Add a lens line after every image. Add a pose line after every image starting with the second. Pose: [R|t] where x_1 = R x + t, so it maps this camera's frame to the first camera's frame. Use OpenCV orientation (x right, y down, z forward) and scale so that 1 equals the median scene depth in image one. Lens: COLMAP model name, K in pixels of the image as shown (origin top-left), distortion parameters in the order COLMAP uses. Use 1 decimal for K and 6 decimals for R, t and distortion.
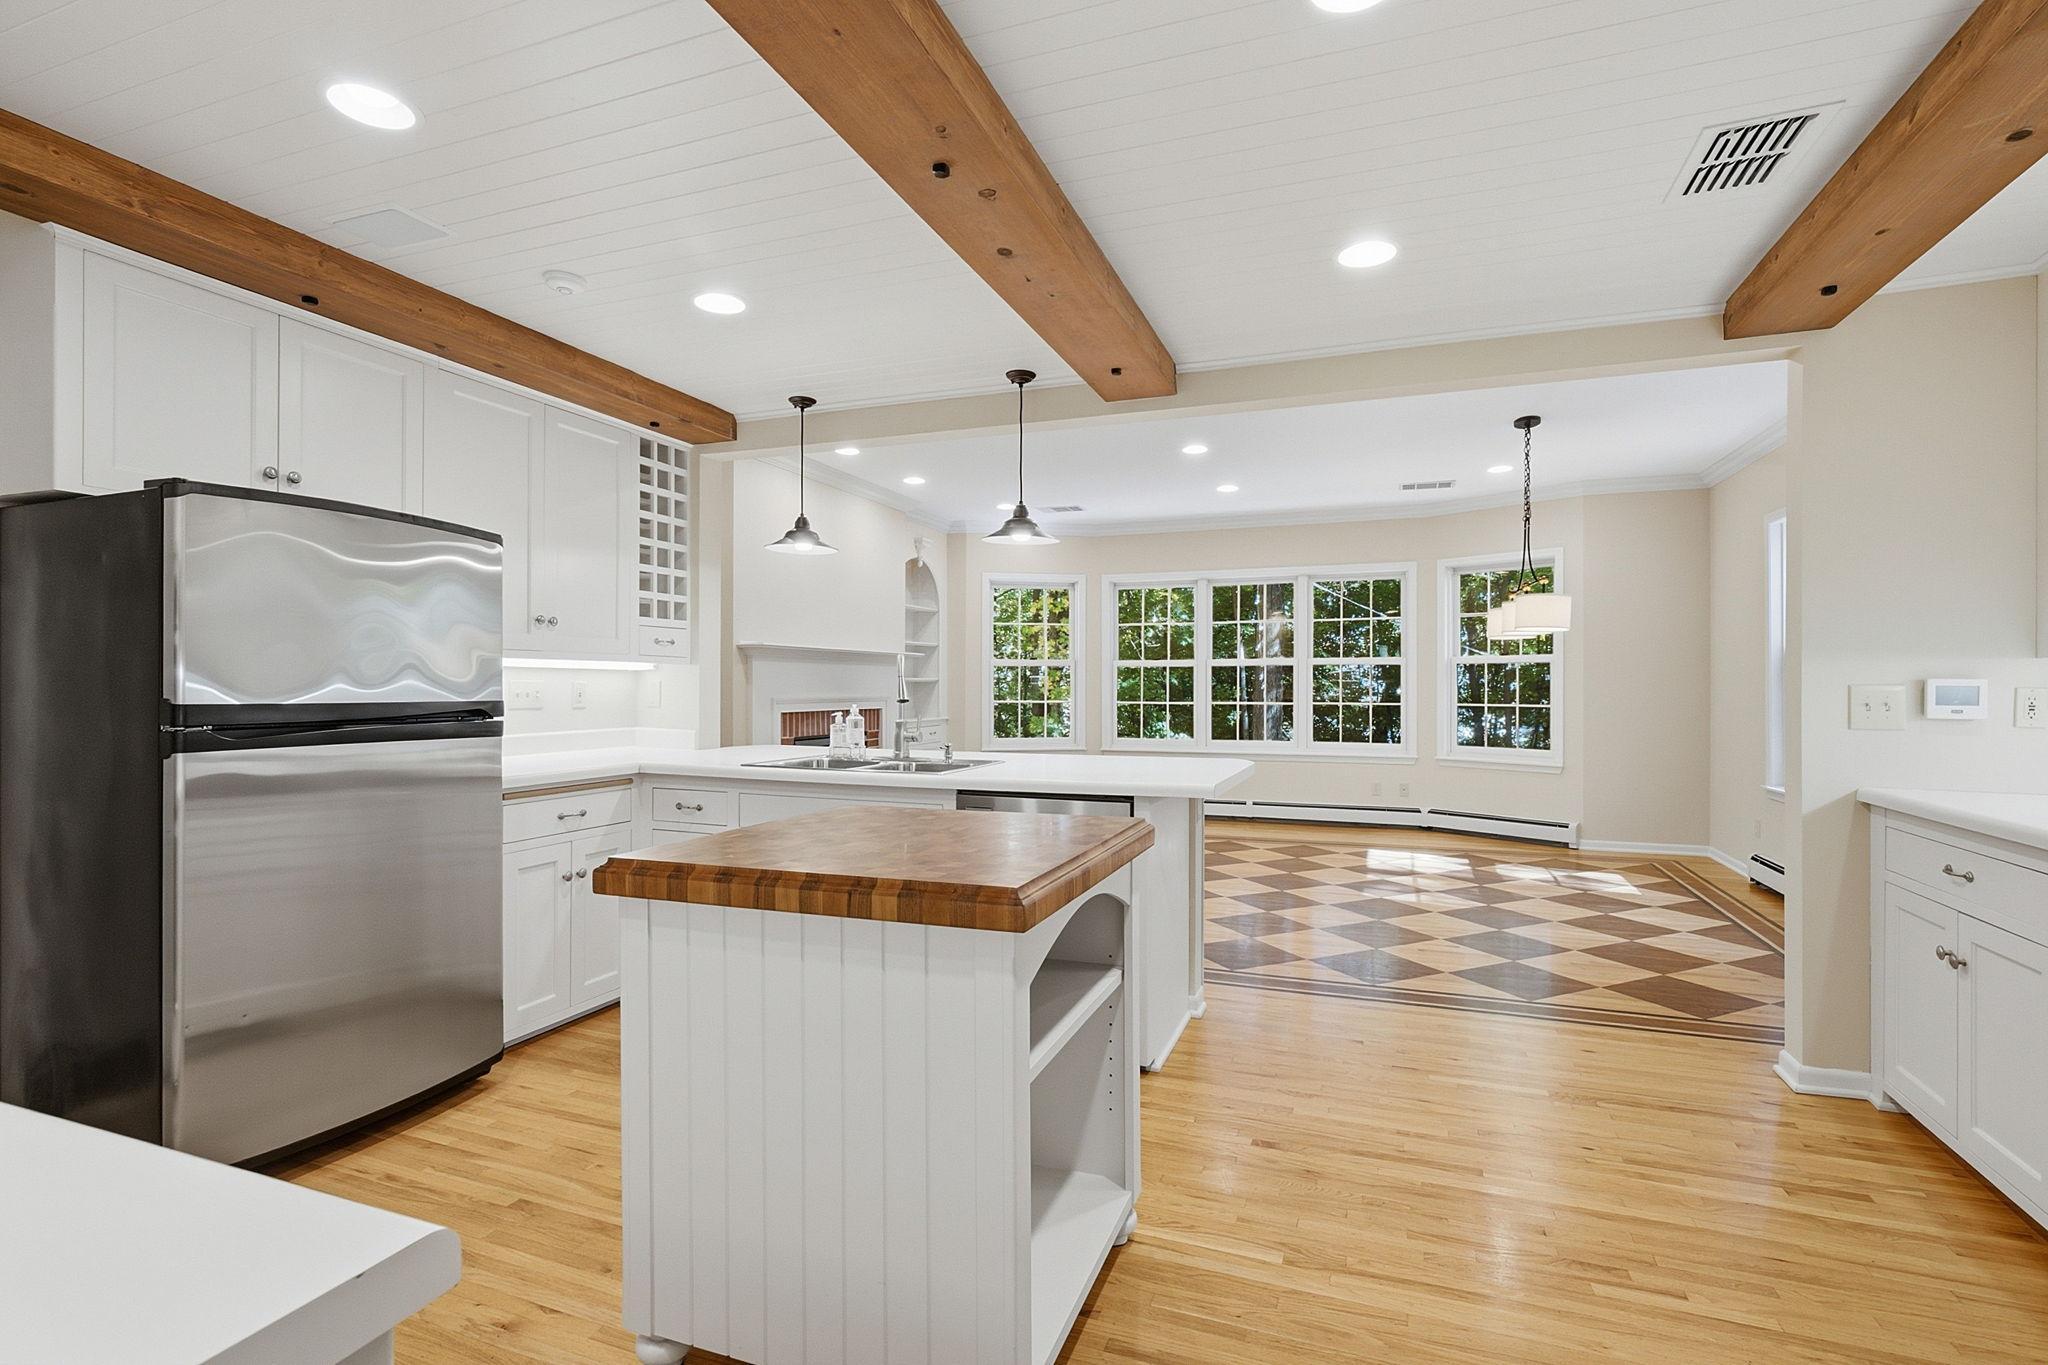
lens RADIAL K [[941.8, 0, 1025.0], [0, 941.8, 681.0], [0, 0, 1]] dist [-0.001855, 0.000140]
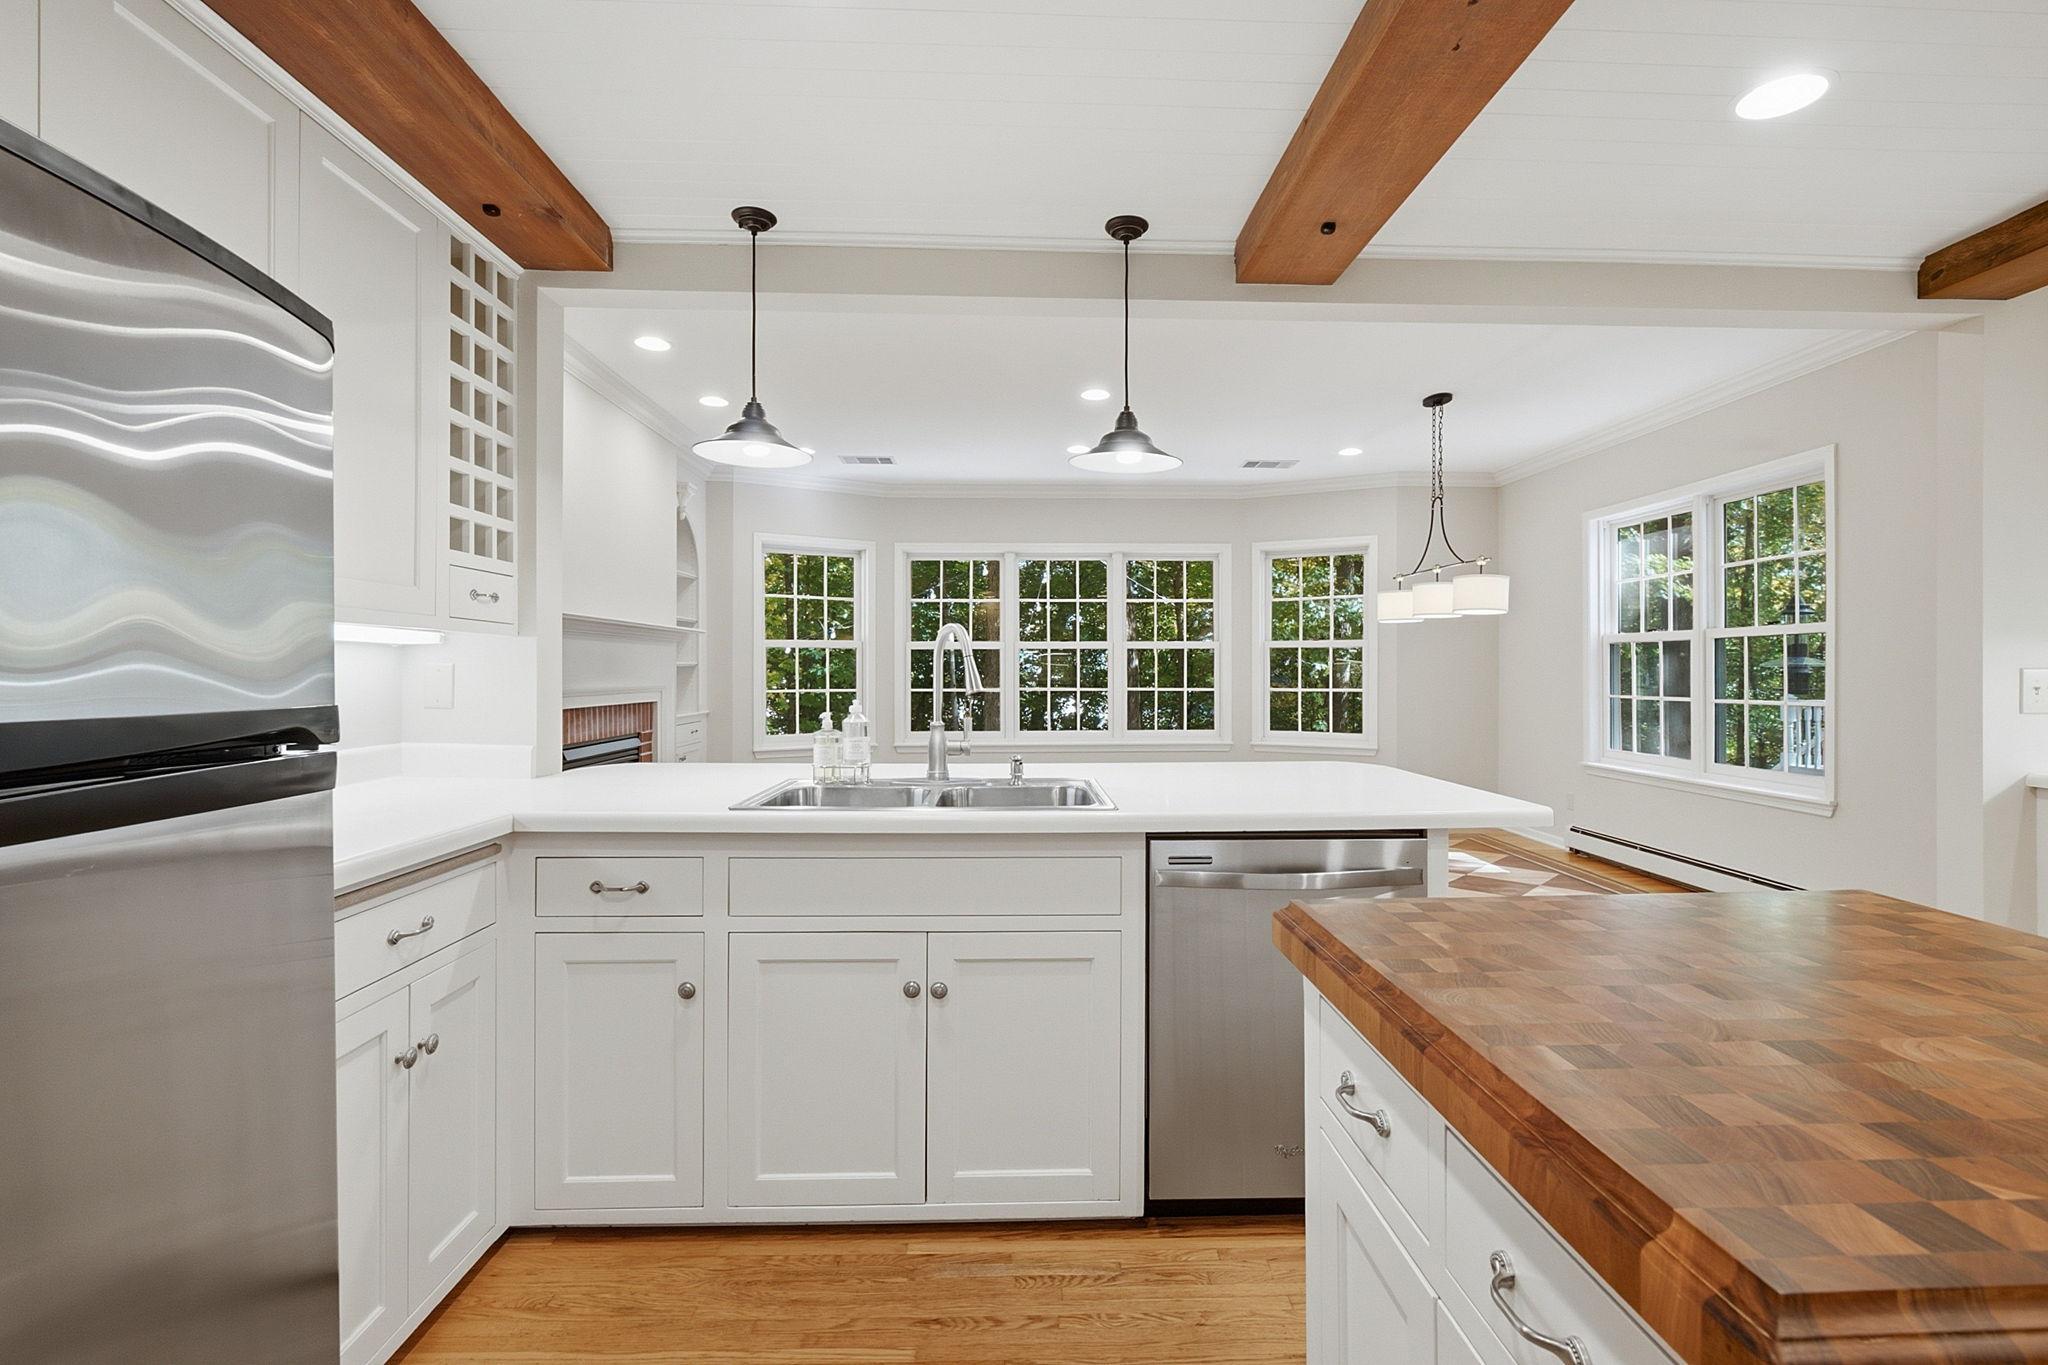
lens RADIAL K [[941.8, 0, 1028.5], [0, 941.8, 666.0], [0, 0, 1]] dist [-0.001855, 0.000140]
pose [[0.921732, 0.000098, 0.387827, -0.295303], [0.000130, 1.000000, -0.000561, 0.001975], [-0.387827, 0.000568, 0.921732, 0.329810]]
